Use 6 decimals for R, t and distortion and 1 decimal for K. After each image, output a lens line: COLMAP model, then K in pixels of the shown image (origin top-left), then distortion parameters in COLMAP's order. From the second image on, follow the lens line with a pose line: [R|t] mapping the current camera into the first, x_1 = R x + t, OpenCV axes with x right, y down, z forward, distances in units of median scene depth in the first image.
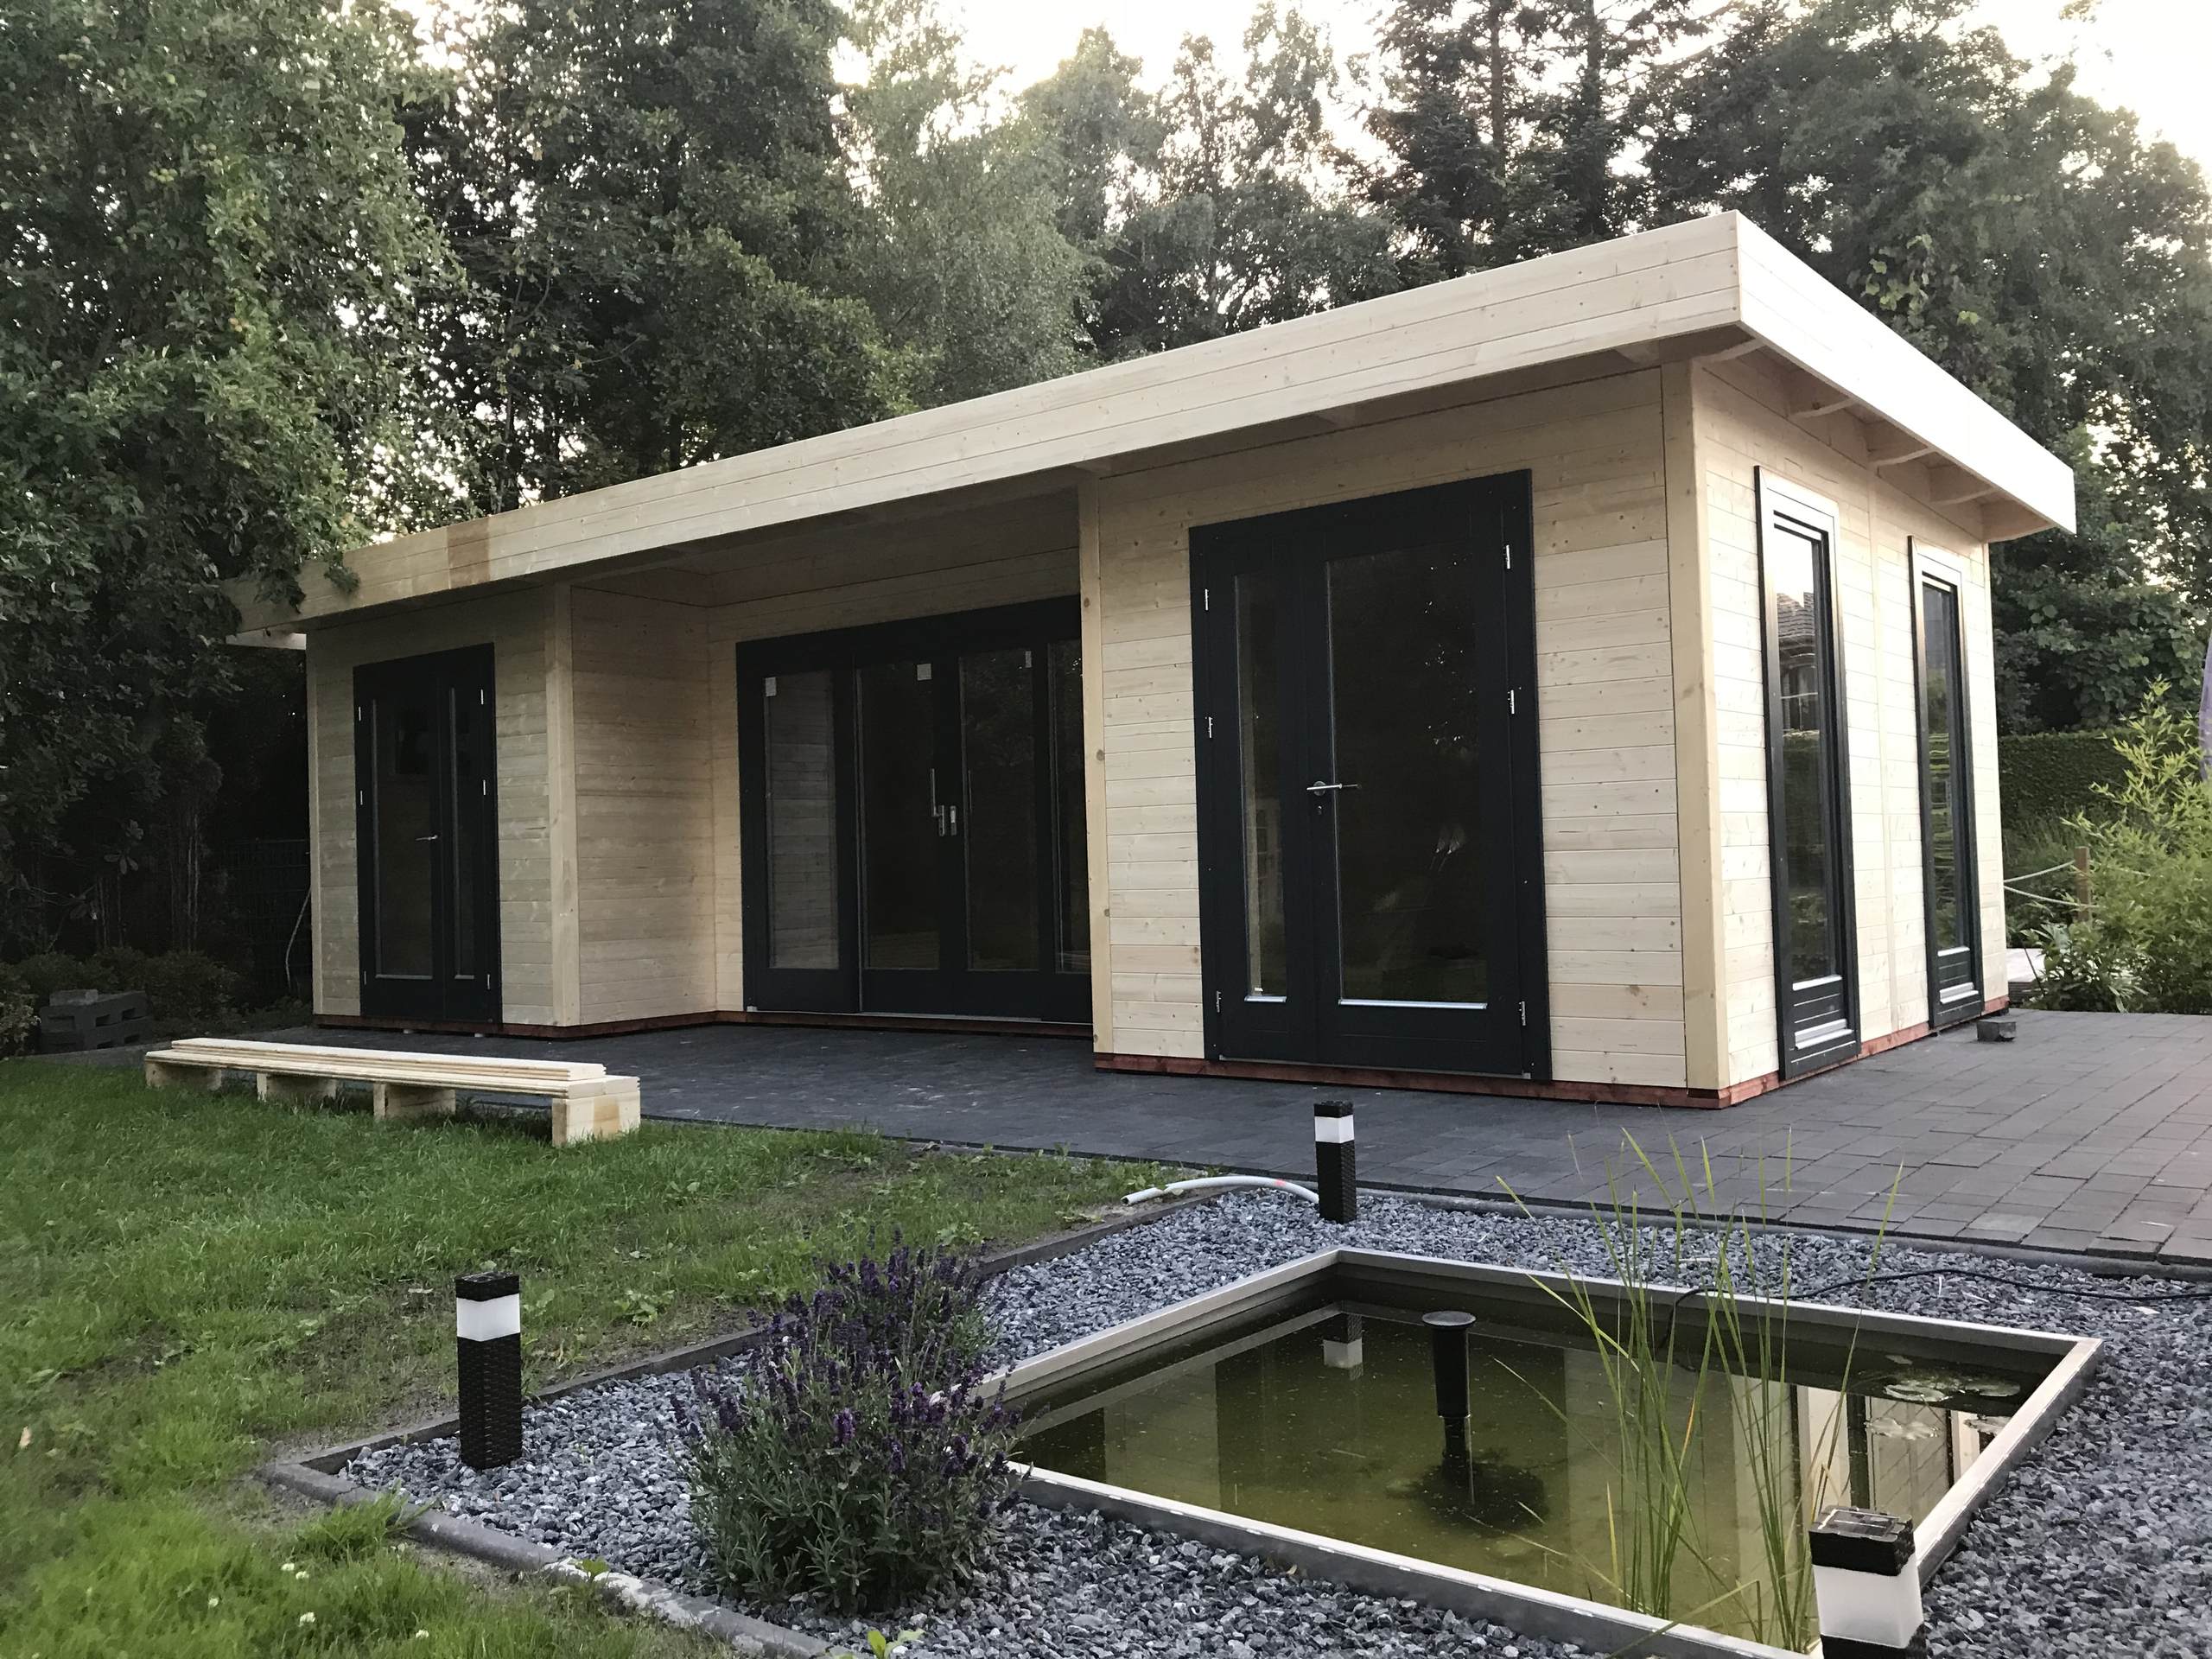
lens RADIAL K [[1799.6, 0, 1126.4], [0, 1799.6, 827.7], [0, 0, 1]] dist [0.007587, 0.009598]
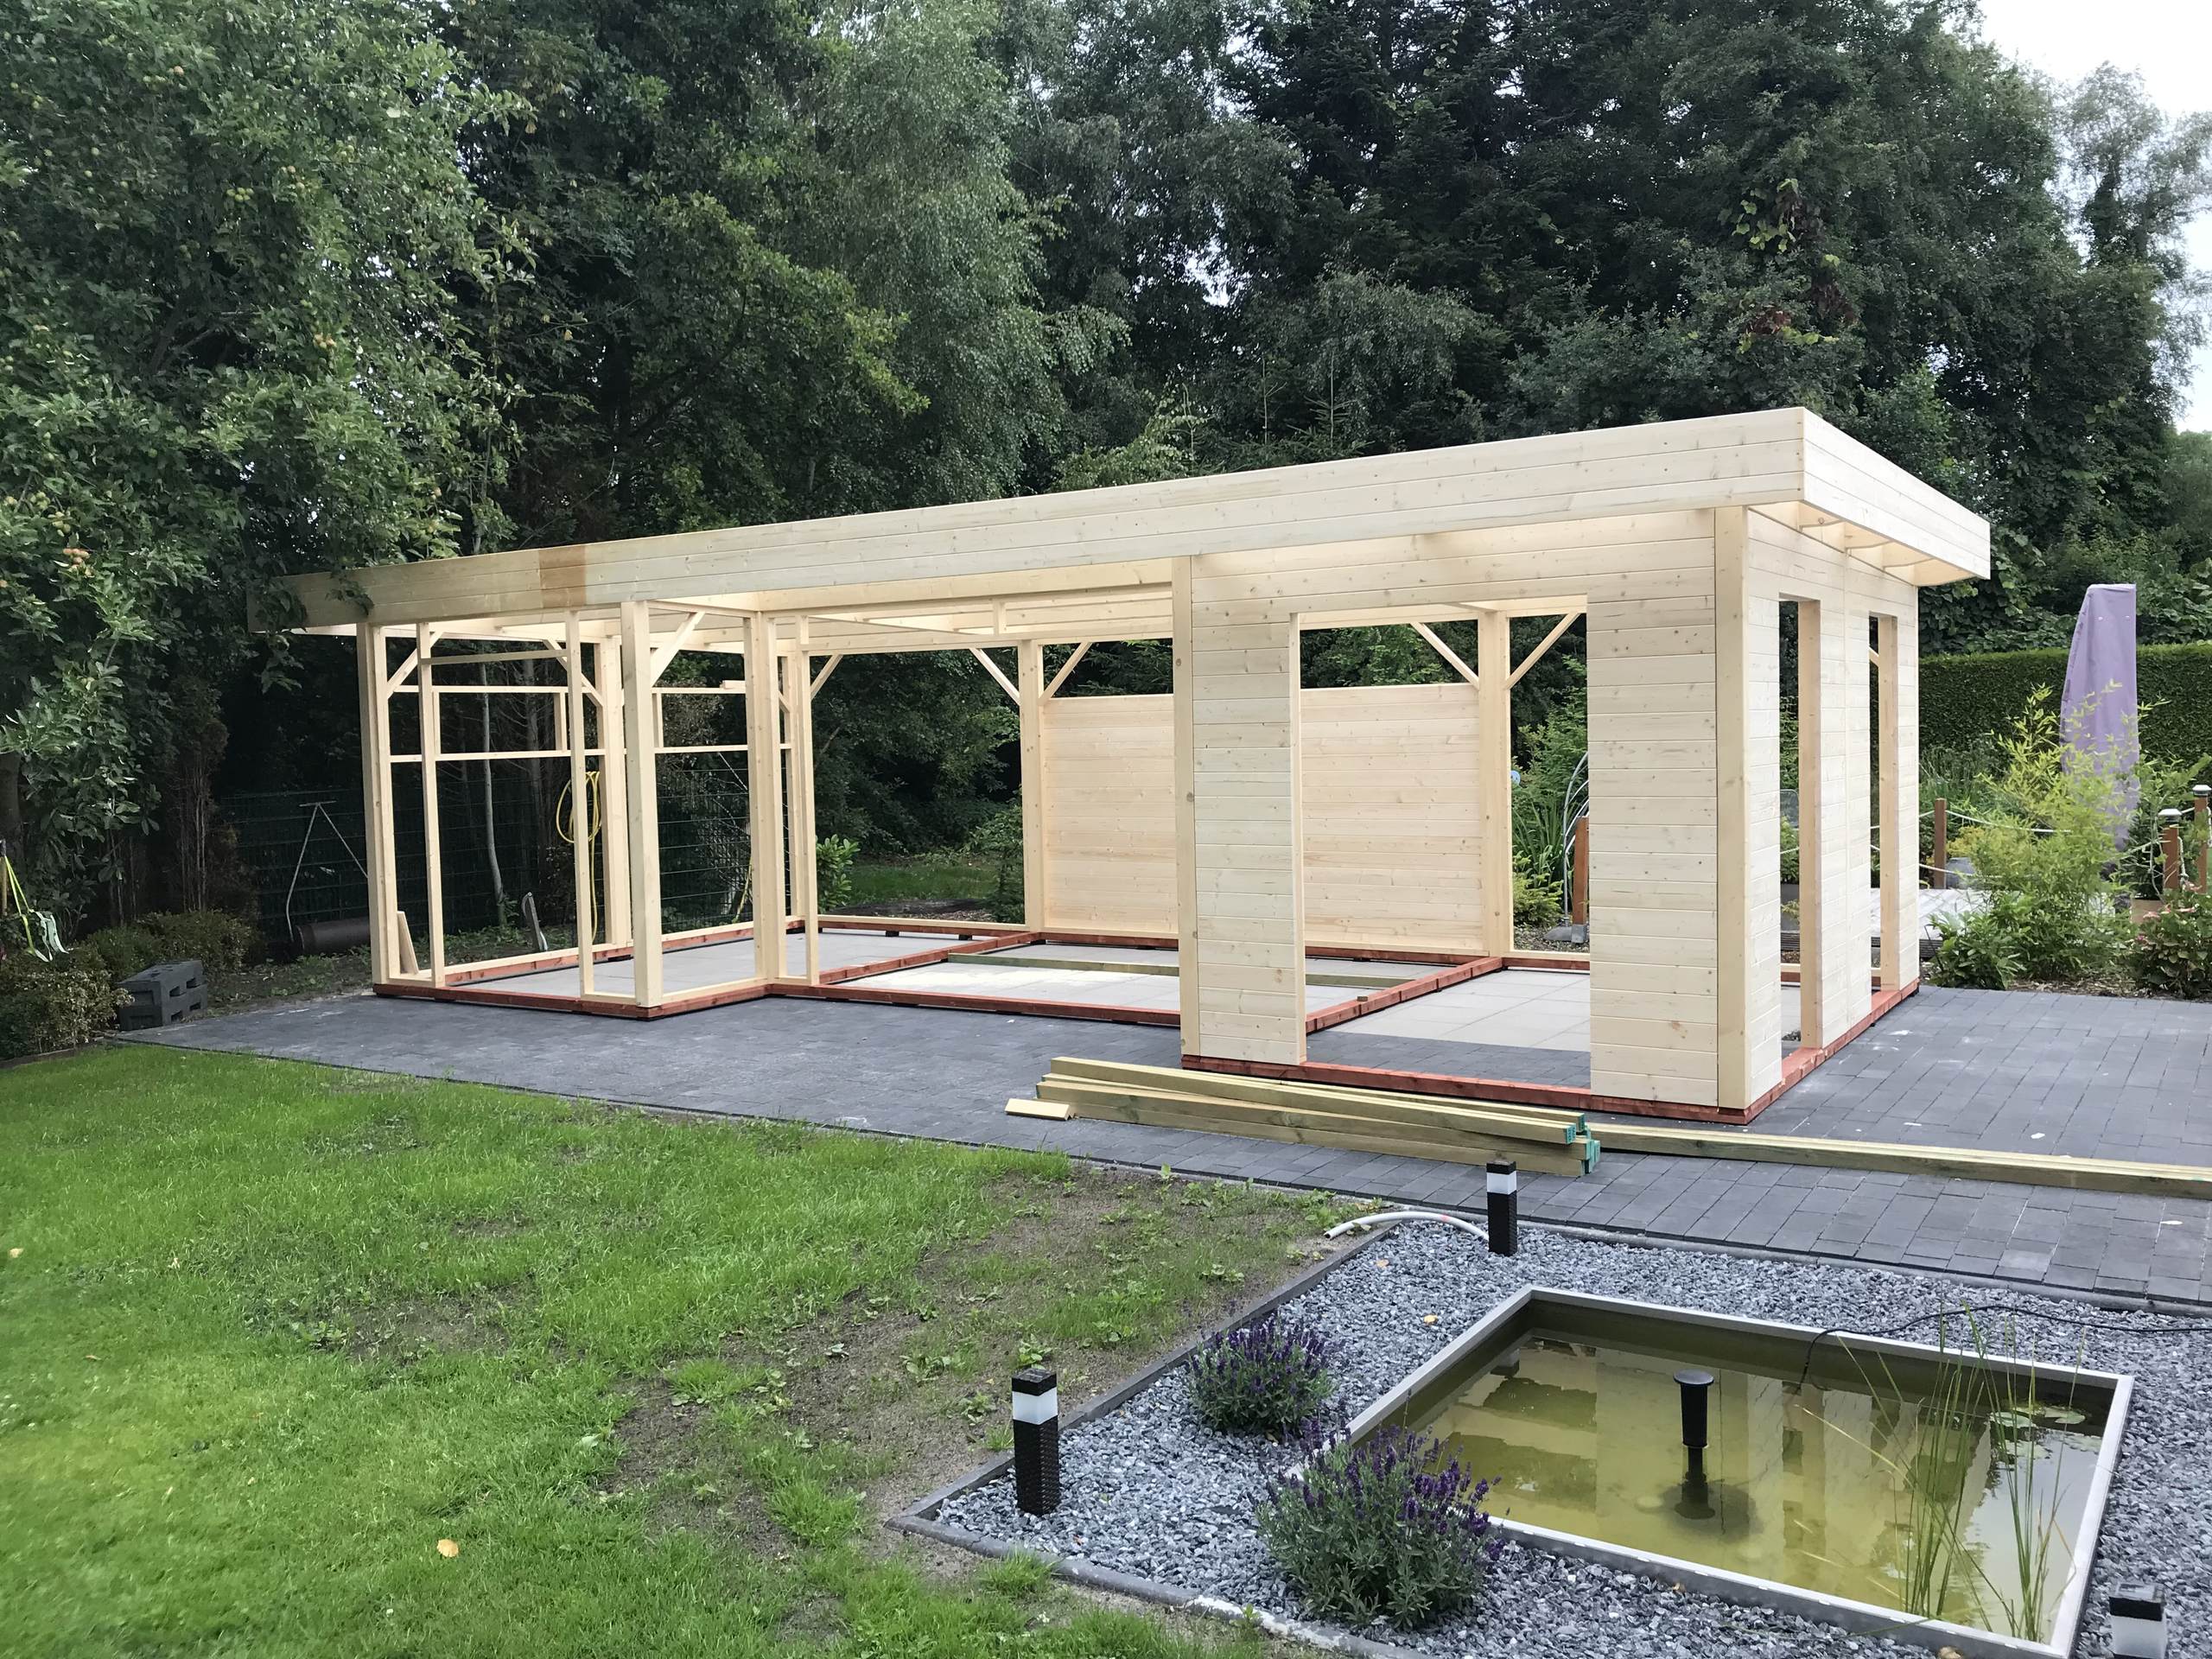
lens RADIAL K [[1806.6, 0, 1106.0], [0, 1806.6, 829.5], [0, 0, 1]] dist [0.000072, 0.002883]
pose [[0.996238, 0.002217, 0.086631, -0.323904], [-0.008822, 0.997073, 0.075942, -0.205546], [-0.086209, -0.076420, 0.993342, -0.254089]]
